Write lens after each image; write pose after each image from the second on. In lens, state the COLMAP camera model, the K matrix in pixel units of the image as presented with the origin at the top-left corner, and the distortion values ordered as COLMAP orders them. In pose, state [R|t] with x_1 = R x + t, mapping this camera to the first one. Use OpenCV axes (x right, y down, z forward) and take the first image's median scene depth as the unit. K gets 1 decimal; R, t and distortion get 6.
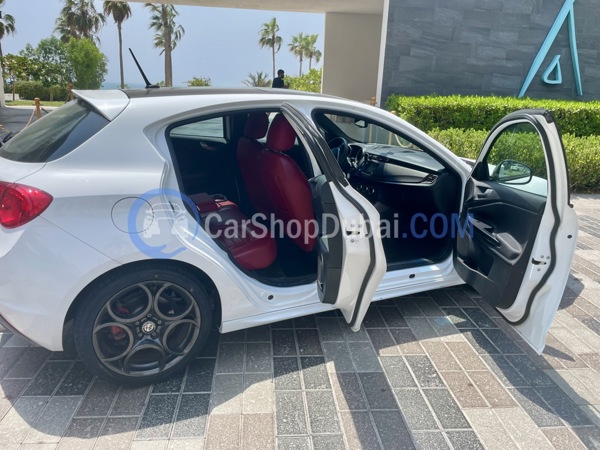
lens RADIAL K [[449.6, 0, 314.5], [0, 449.6, 225.8], [0, 0, 1]] dist [-0.005095, -0.055614]
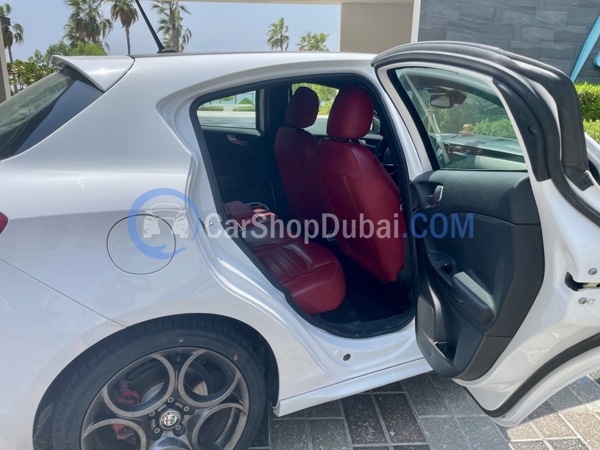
lens RADIAL K [[449.6, 0, 299.6], [0, 449.6, 225.5], [0, 0, 1]] dist [-0.005095, -0.055614]
pose [[0.998551, -0.016405, -0.051255, -0.107875], [0.016175, 0.999857, -0.004898, -0.028164], [0.051328, 0.004061, 0.998674, 0.271661]]
